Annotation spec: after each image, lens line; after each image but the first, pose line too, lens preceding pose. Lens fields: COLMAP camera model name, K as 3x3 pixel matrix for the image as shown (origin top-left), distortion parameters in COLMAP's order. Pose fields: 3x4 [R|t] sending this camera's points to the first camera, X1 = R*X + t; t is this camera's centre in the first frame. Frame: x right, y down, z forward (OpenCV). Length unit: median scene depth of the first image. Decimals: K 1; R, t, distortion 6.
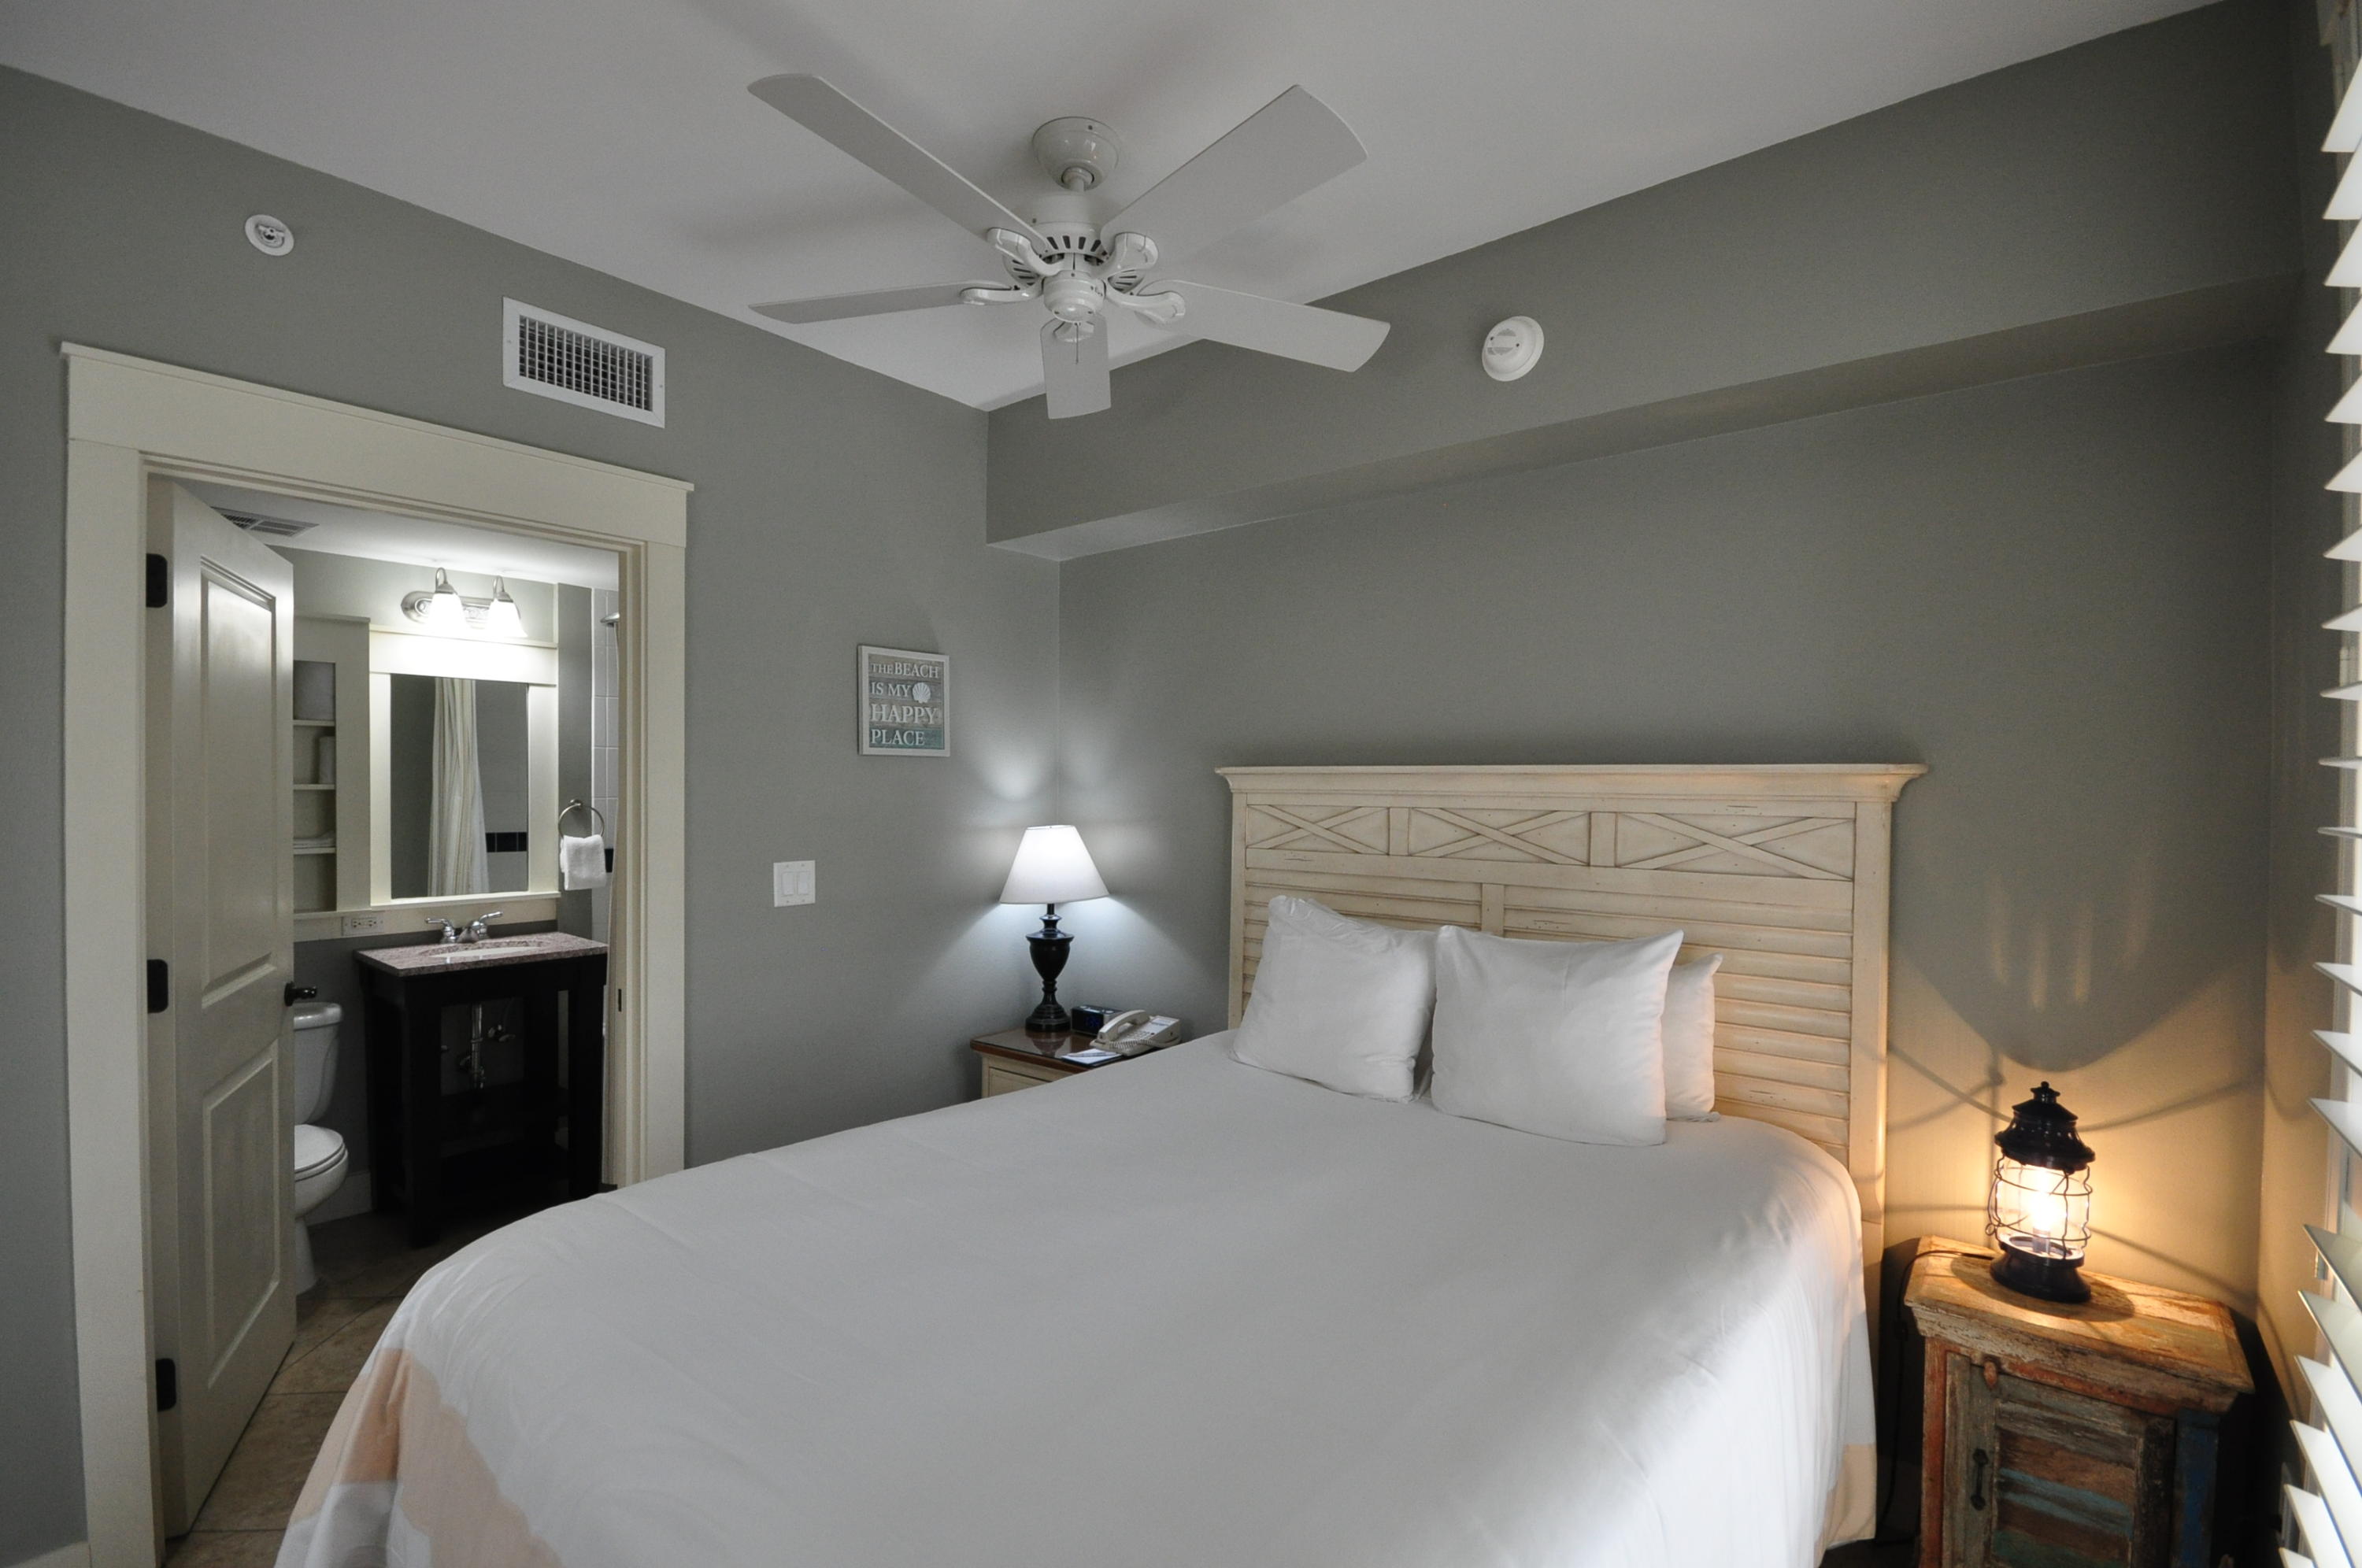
lens RADIAL K [[1036.0, 0, 1127.8], [0, 1036.0, 798.9], [0, 0, 1]] dist [0.002656, -0.004149]
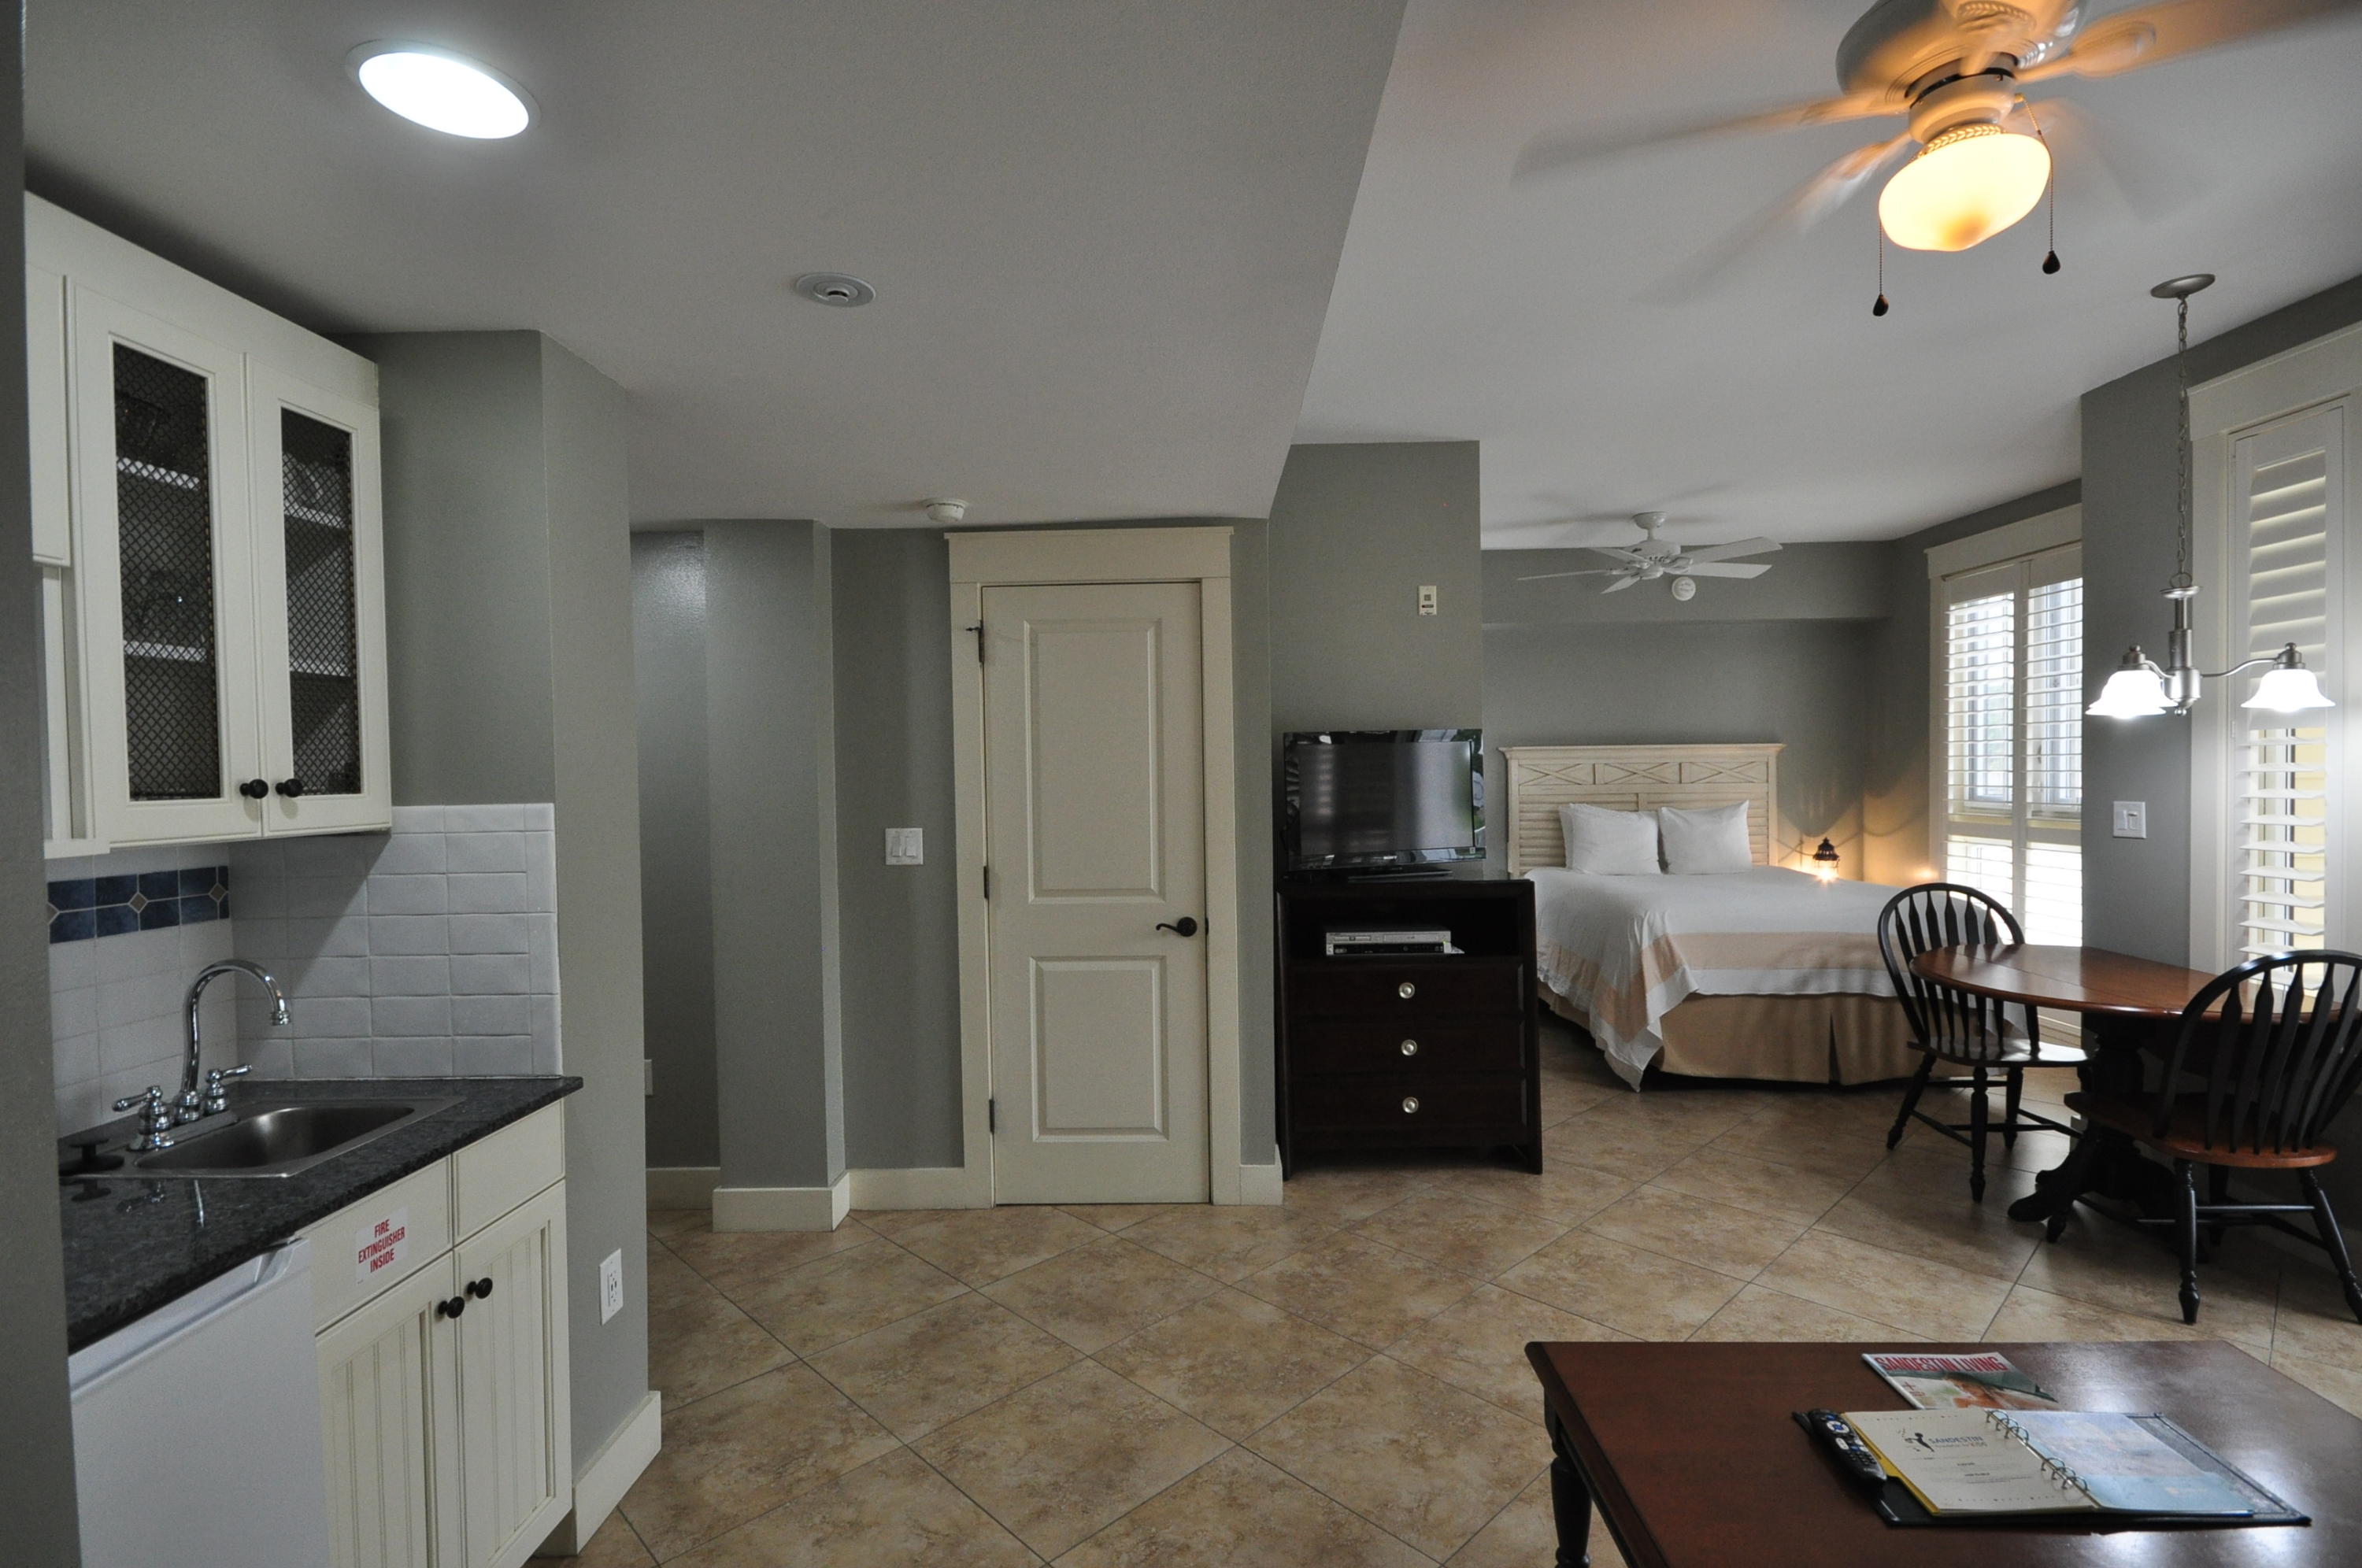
lens RADIAL K [[1106.8, 0, 1173.9], [0, 1106.8, 798.4], [0, 0, 1]] dist [0.004453, -0.002433]
pose [[0.776452, -0.036253, 0.629133, -2.093971], [0.021867, 0.999293, 0.030596, -0.010006], [-0.629797, -0.009999, 0.776695, -0.332286]]
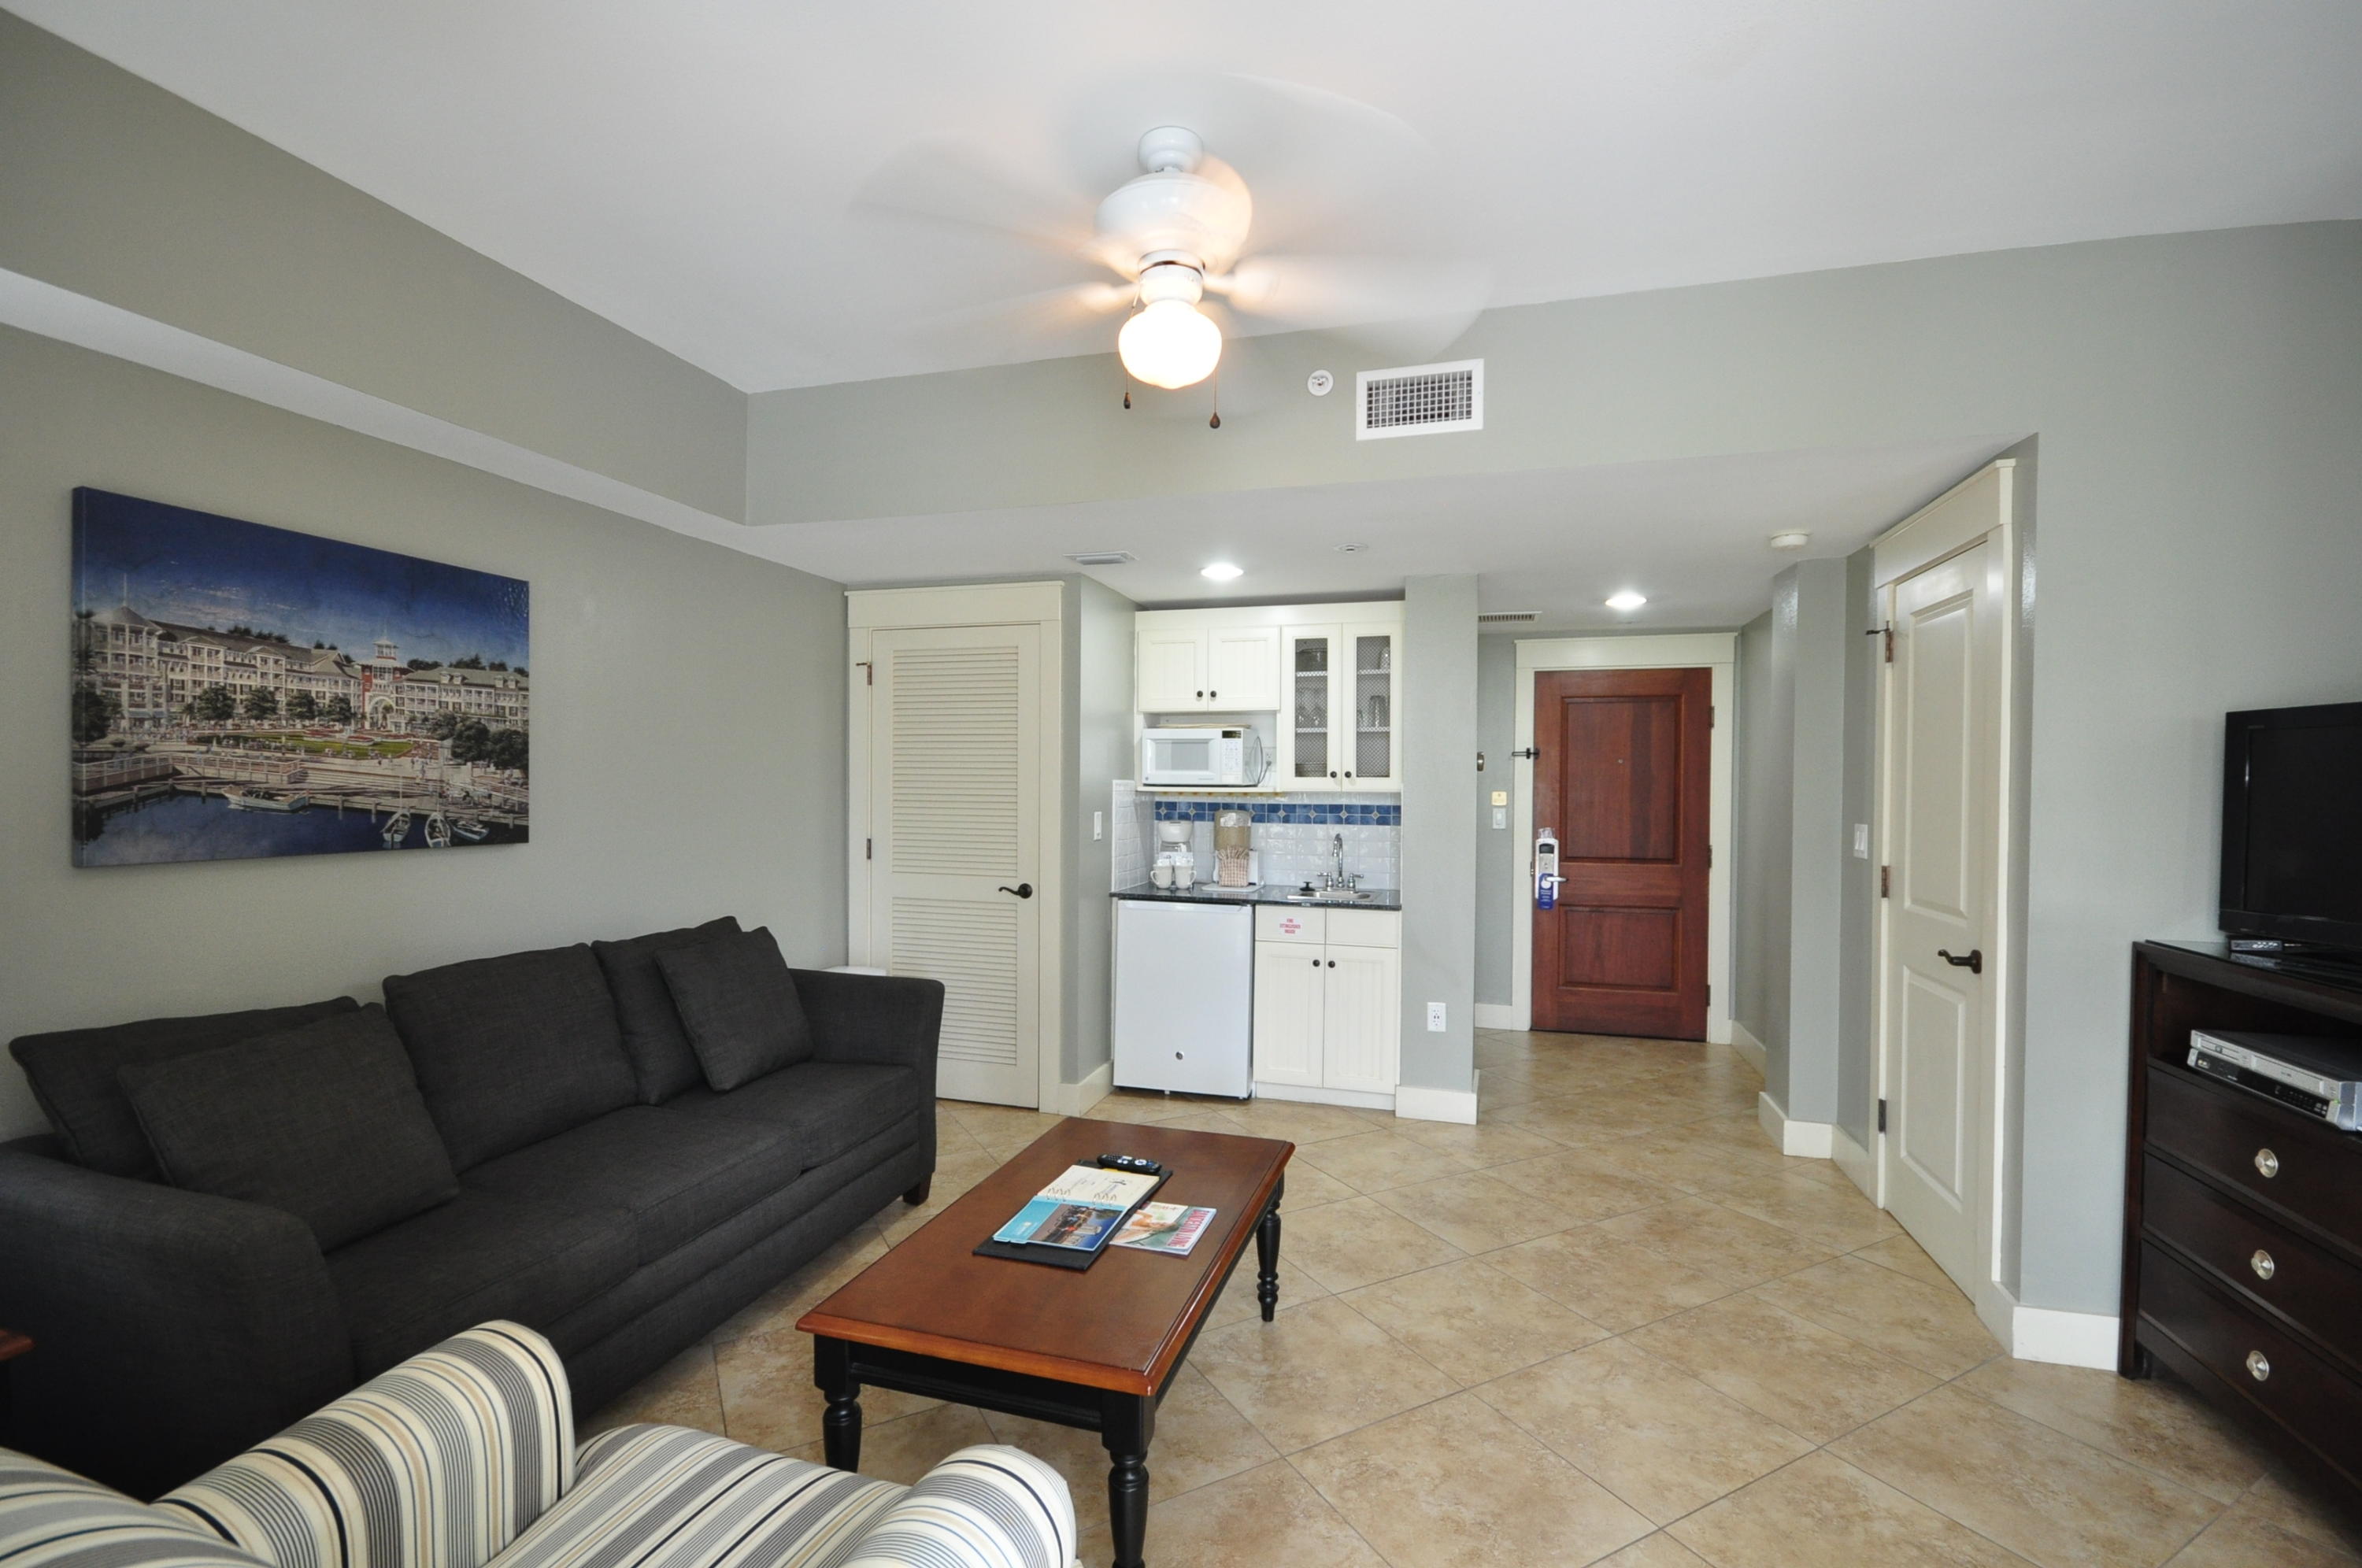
lens RADIAL K [[1036.0, 0, 1179.1], [0, 1036.0, 798.1], [0, 0, 1]] dist [0.002656, -0.004149]
pose [[0.401033, 0.008294, -0.916026, -0.589904], [-0.004630, 0.999965, 0.007027, 0.022033], [0.916052, 0.001424, 0.401057, -0.438222]]
